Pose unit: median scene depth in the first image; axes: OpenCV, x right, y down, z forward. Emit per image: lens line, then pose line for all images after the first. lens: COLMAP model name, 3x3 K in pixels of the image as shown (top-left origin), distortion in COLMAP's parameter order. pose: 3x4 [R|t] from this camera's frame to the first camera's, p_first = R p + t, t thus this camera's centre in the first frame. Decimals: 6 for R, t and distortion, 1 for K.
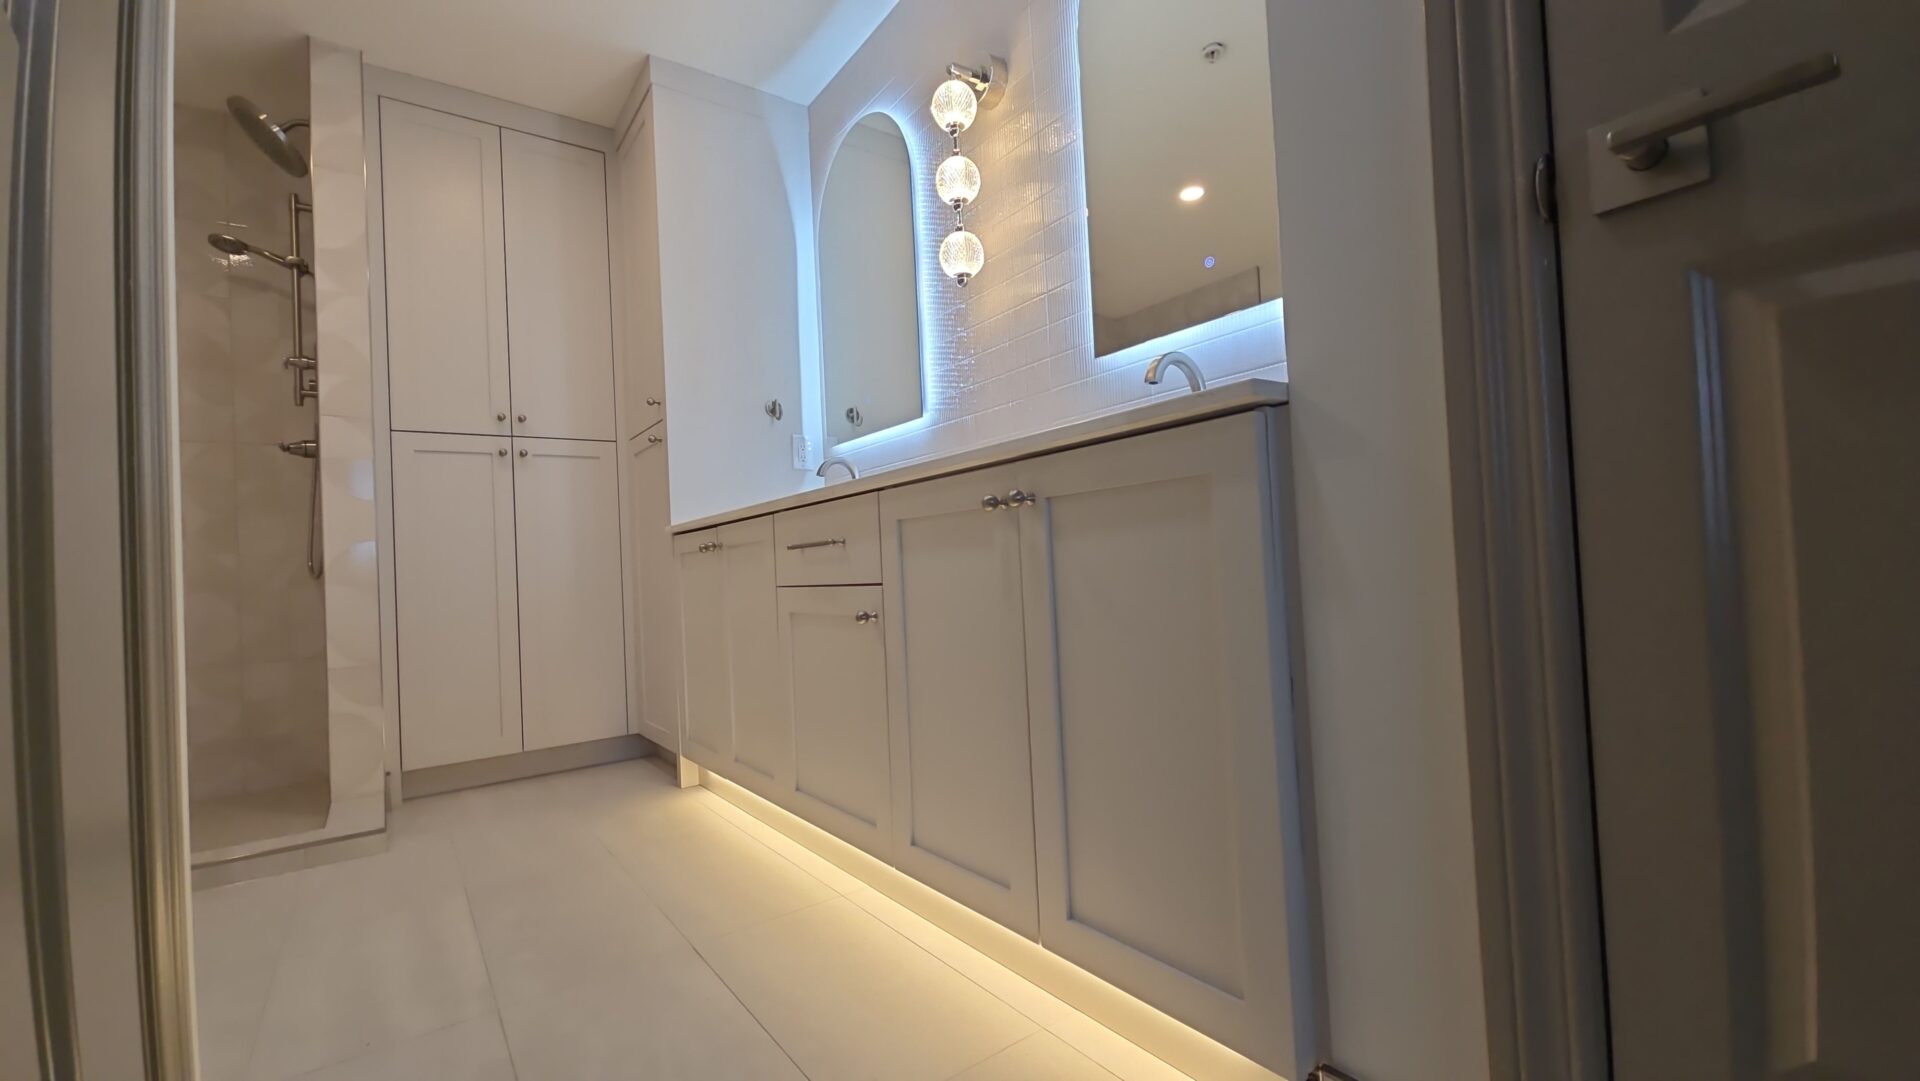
lens RADIAL K [[754.8, 0, 960.6], [0, 754.8, 551.0], [0, 0, 1]] dist [0.000185, -0.000046]
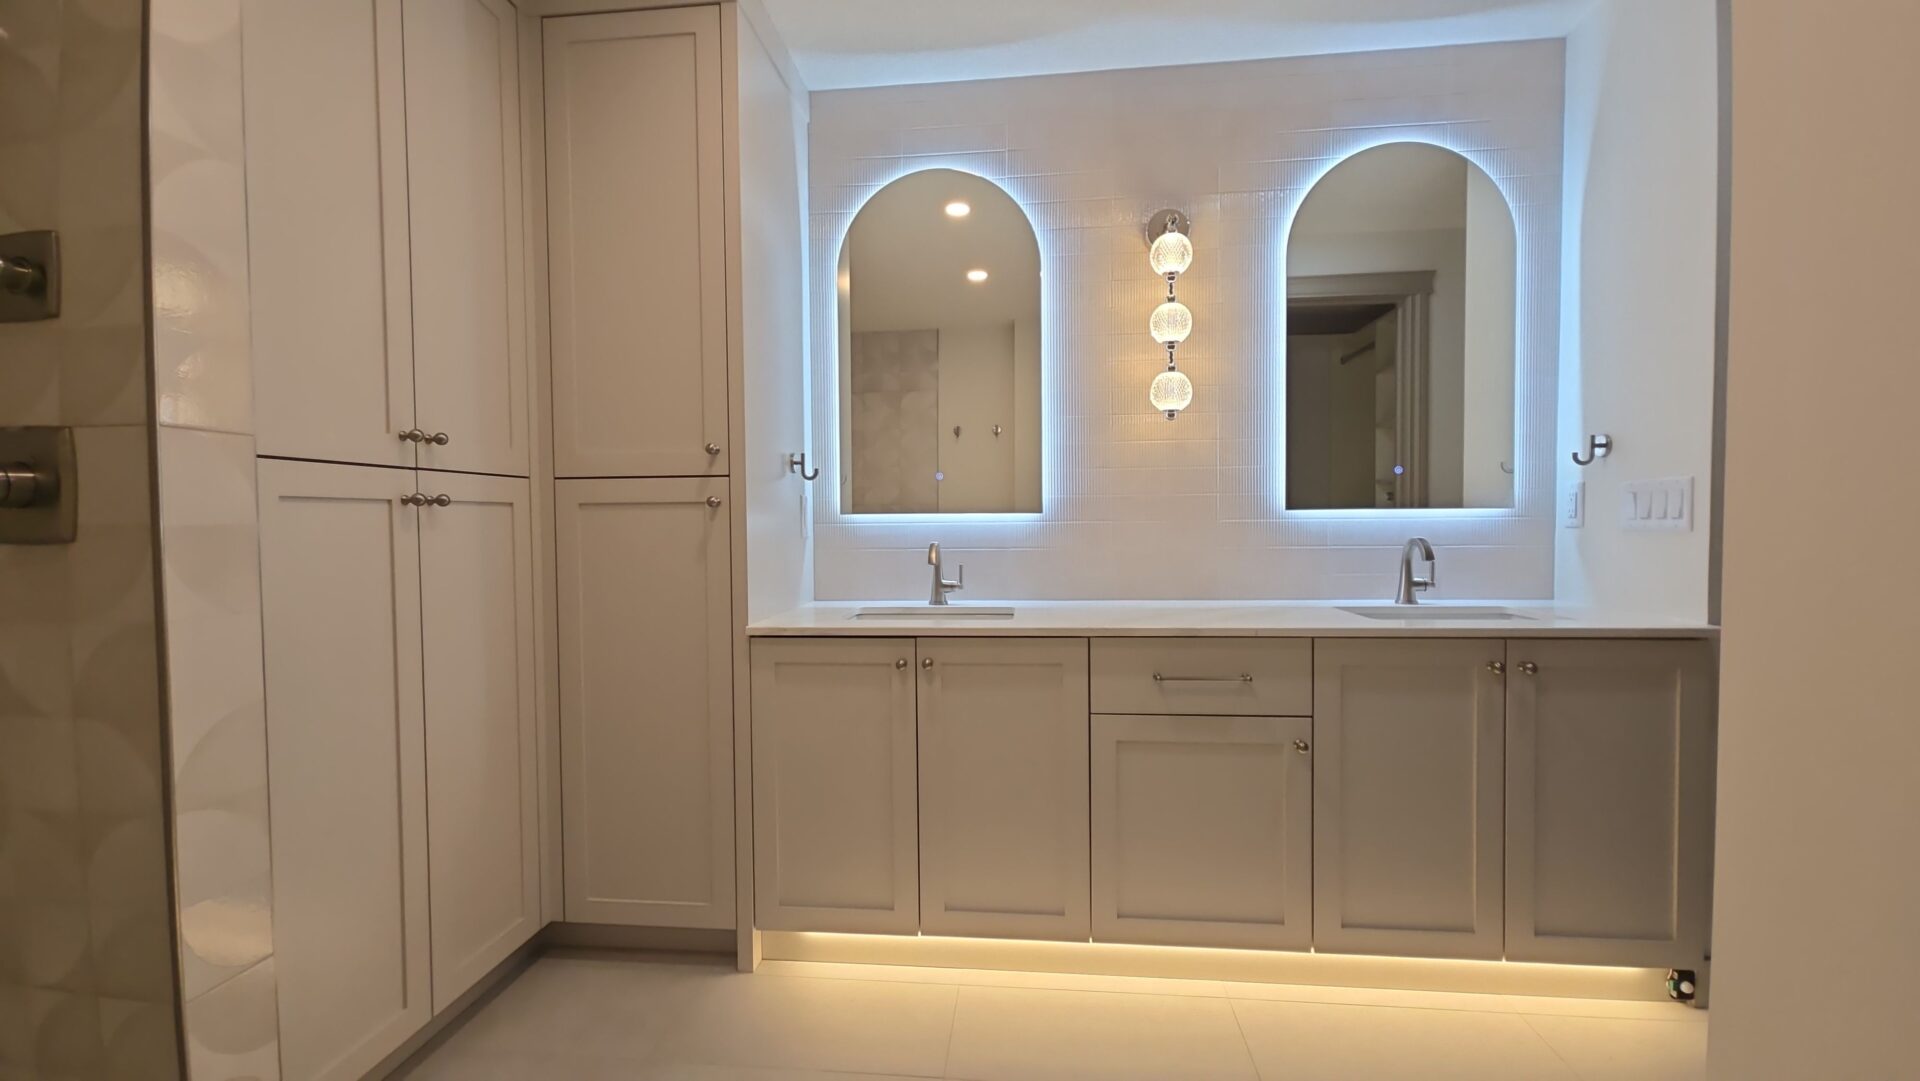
lens RADIAL K [[775.3, 0, 961.2], [0, 775.3, 546.7], [0, 0, 1]] dist [0.015342, -0.012053]
pose [[0.687008, 0.019891, 0.726377, -0.913631], [-0.037402, 0.999268, 0.008011, -0.142456], [-0.725686, -0.032672, 0.687250, 0.377411]]
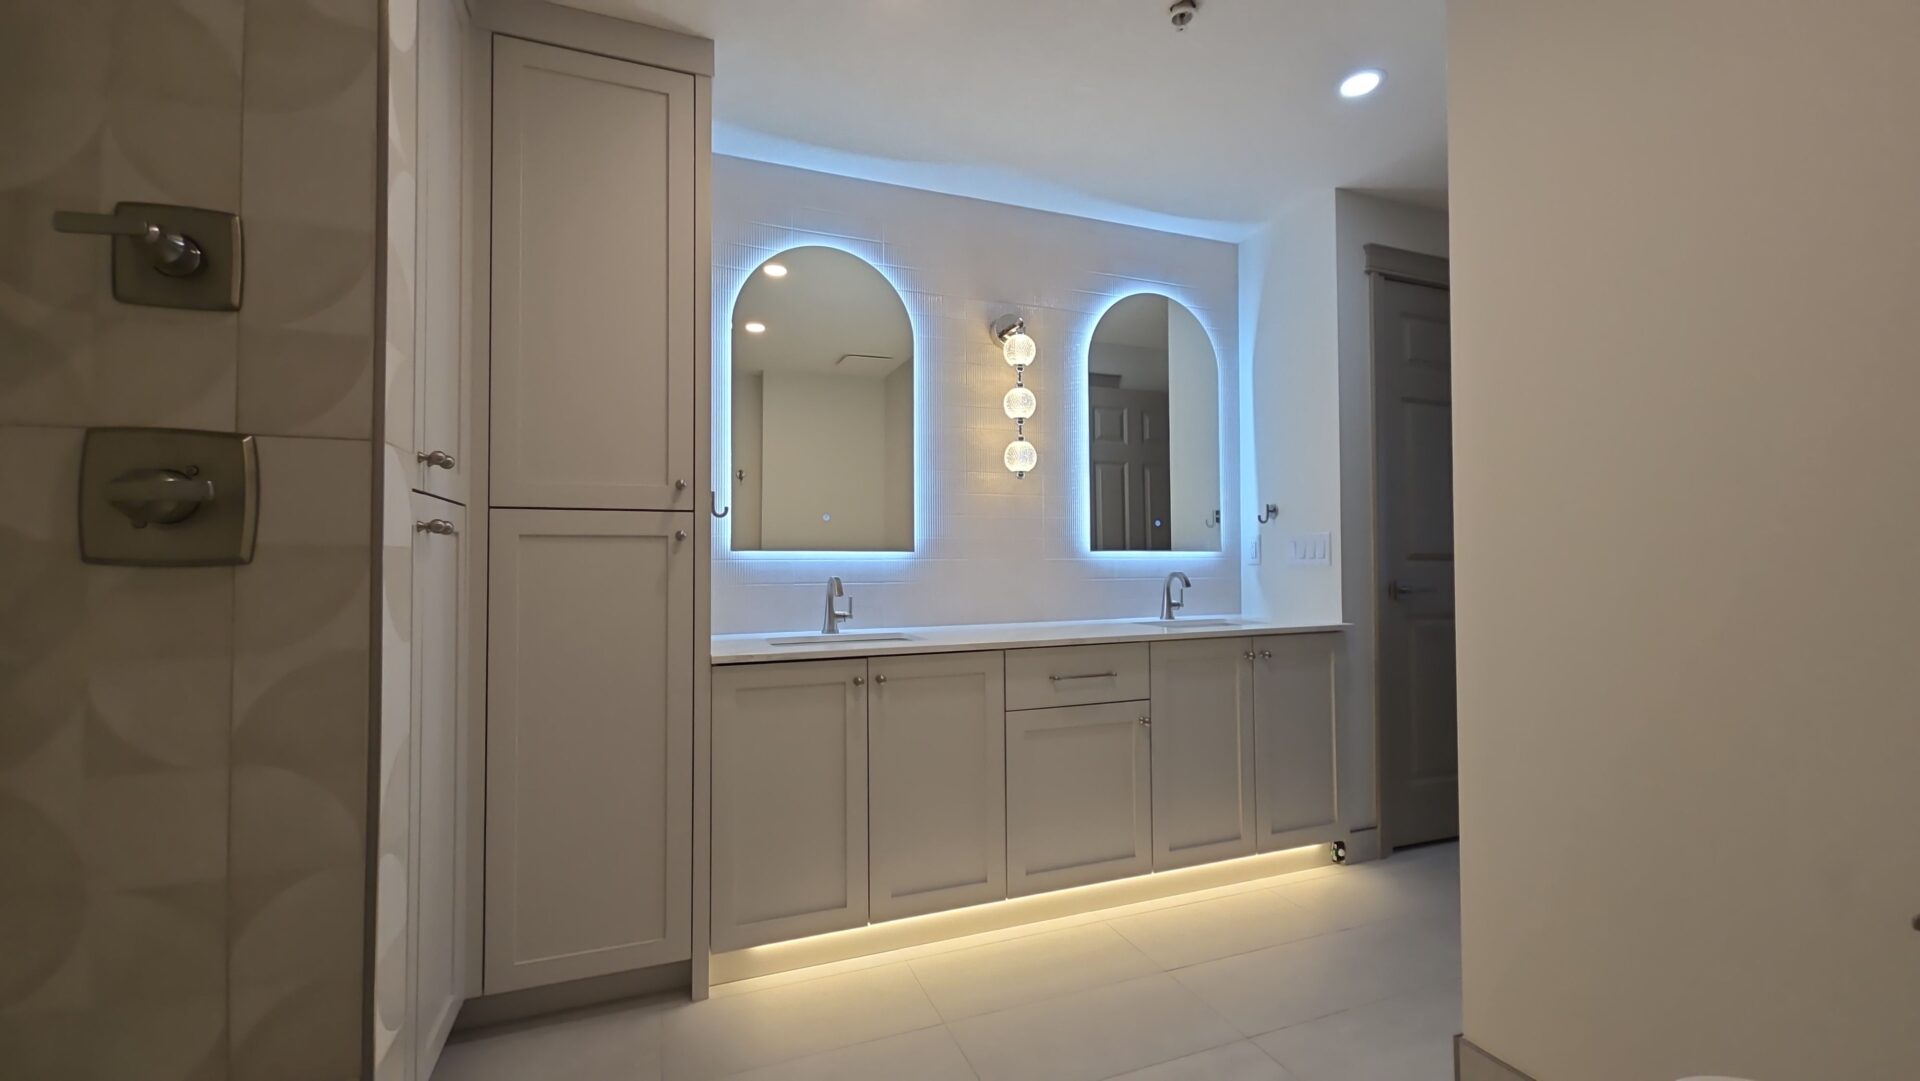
lens RADIAL K [[776.6, 0, 963.8], [0, 776.6, 544.0], [0, 0, 1]] dist [0.001841, -0.000217]
pose [[0.278930, 0.072063, 0.957604, -1.239822], [-0.025043, 0.997387, -0.067762, -0.113200], [-0.959985, -0.005080, 0.280006, 0.609421]]
